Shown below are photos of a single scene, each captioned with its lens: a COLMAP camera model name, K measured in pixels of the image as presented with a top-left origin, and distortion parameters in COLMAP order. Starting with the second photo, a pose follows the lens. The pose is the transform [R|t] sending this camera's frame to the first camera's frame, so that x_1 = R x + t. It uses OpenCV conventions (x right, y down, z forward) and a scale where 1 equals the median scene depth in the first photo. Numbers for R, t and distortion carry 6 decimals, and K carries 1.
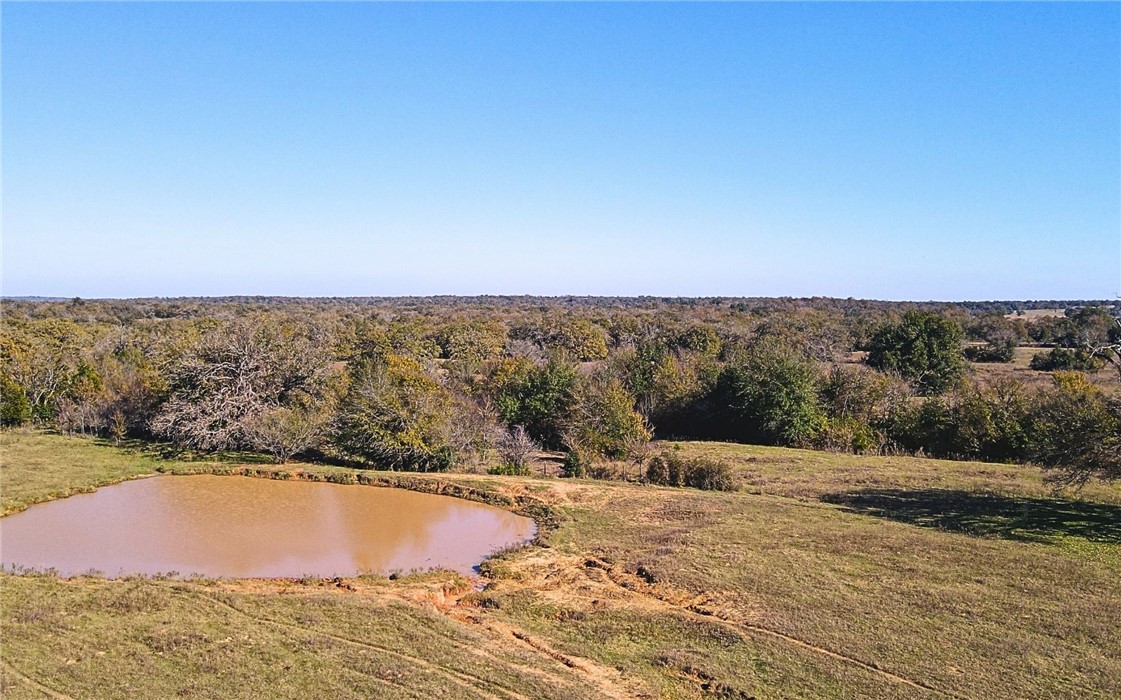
lens RADIAL K [[975.3, 0, 568.8], [0, 975.3, 345.8], [0, 0, 1]] dist [-0.014030, 0.045455]
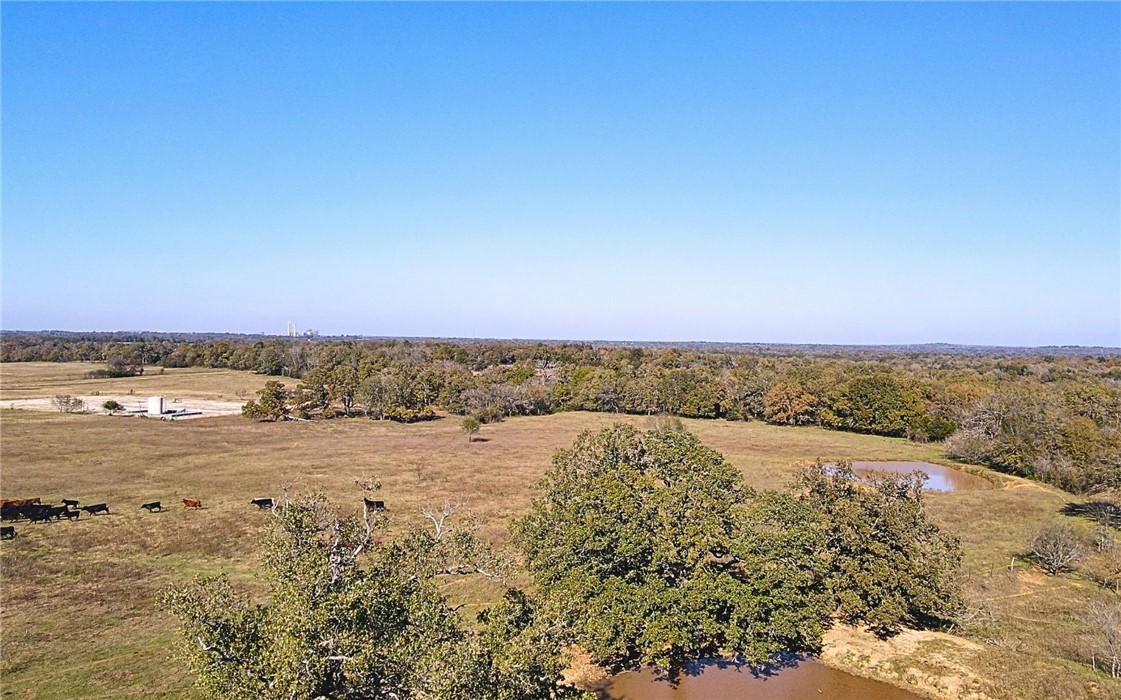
lens RADIAL K [[969.6, 0, 591.0], [0, 969.6, 344.8], [0, 0, 1]] dist [0.008346, 0.098882]
pose [[0.369177, 0.005380, -0.929344, 1.356041], [-0.056820, 0.998243, -0.016793, -0.053497], [0.927621, 0.059005, 0.368834, -0.539533]]
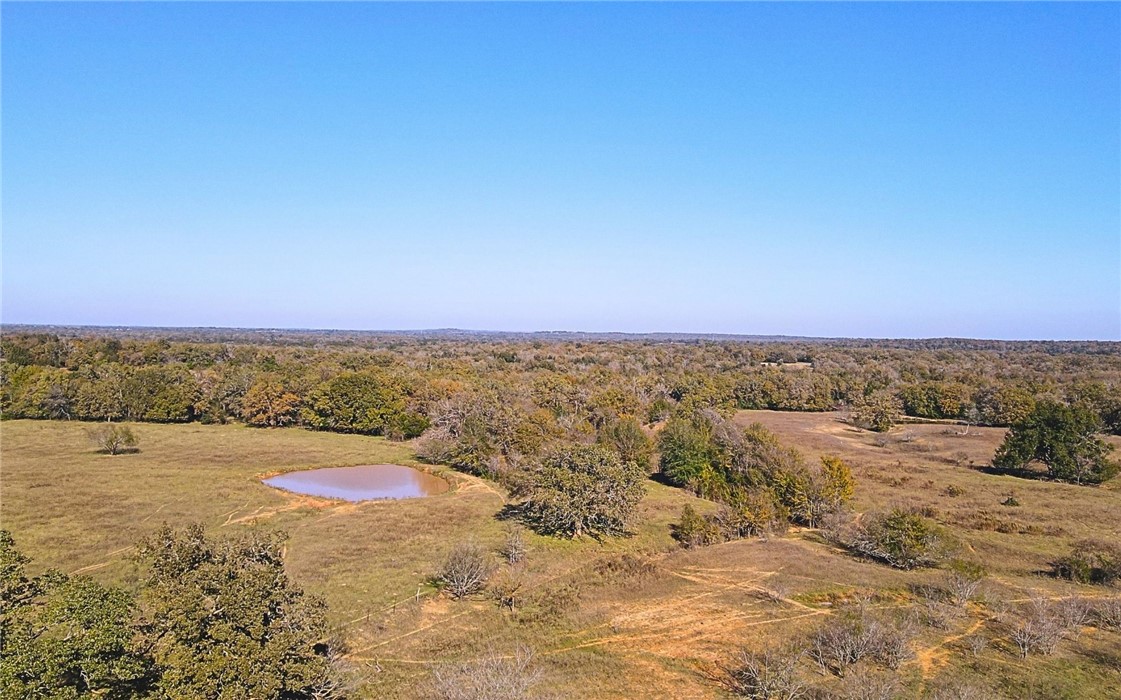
lens RADIAL K [[971.6, 0, 568.2], [0, 971.6, 352.5], [0, 0, 1]] dist [-0.008110, 0.088434]
pose [[0.745991, 0.019731, -0.665664, 1.331971], [-0.041580, 0.998991, -0.016985, -0.098581], [0.664657, 0.040349, 0.746058, -0.387791]]
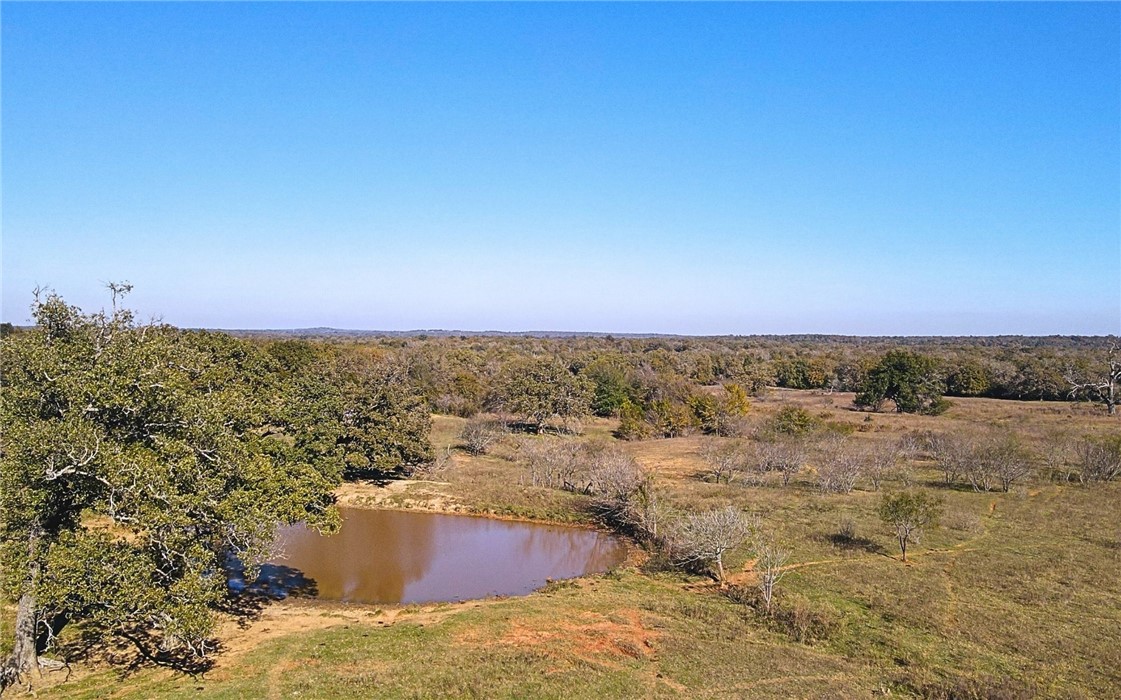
lens RADIAL K [[971.6, 0, 568.2], [0, 971.6, 352.5], [0, 0, 1]] dist [-0.008110, 0.088434]
pose [[0.825581, 0.016997, -0.564027, 1.435830], [-0.035312, 0.999143, -0.021577, 0.021412], [0.563178, 0.037730, 0.825474, -0.726056]]
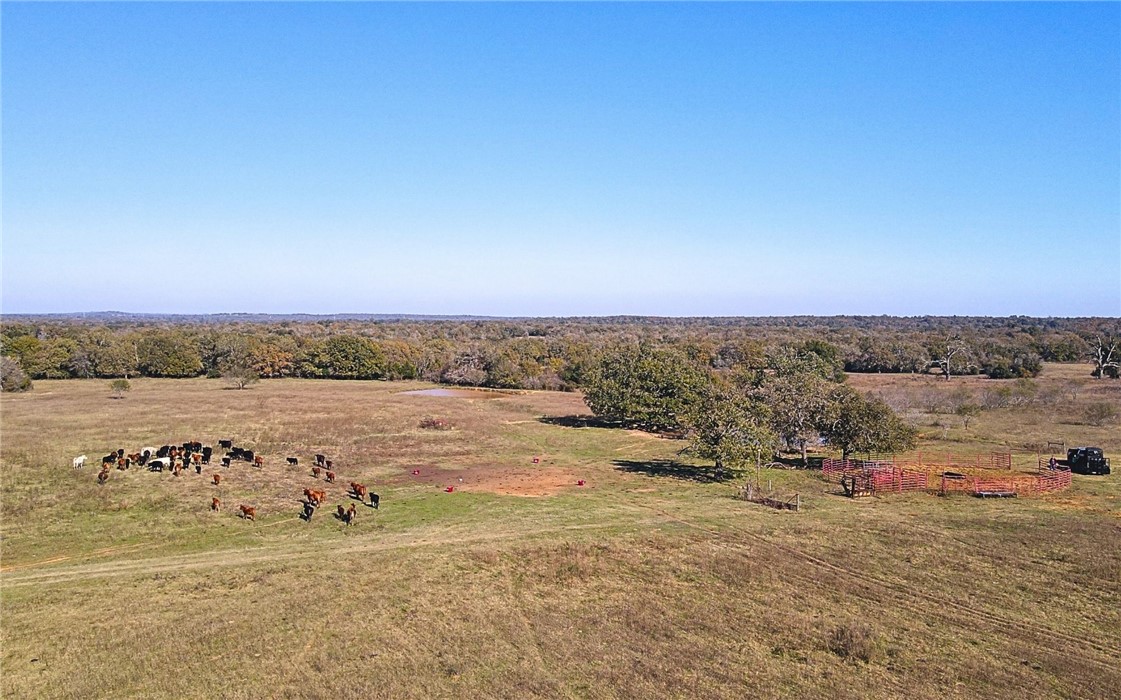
lens RADIAL K [[971.6, 0, 568.2], [0, 971.6, 352.5], [0, 0, 1]] dist [-0.008110, 0.088434]
pose [[0.921618, 0.014675, -0.387820, 1.284295], [-0.018979, 0.999793, -0.007269, 0.022602], [0.387633, 0.014059, 0.921706, -1.932466]]
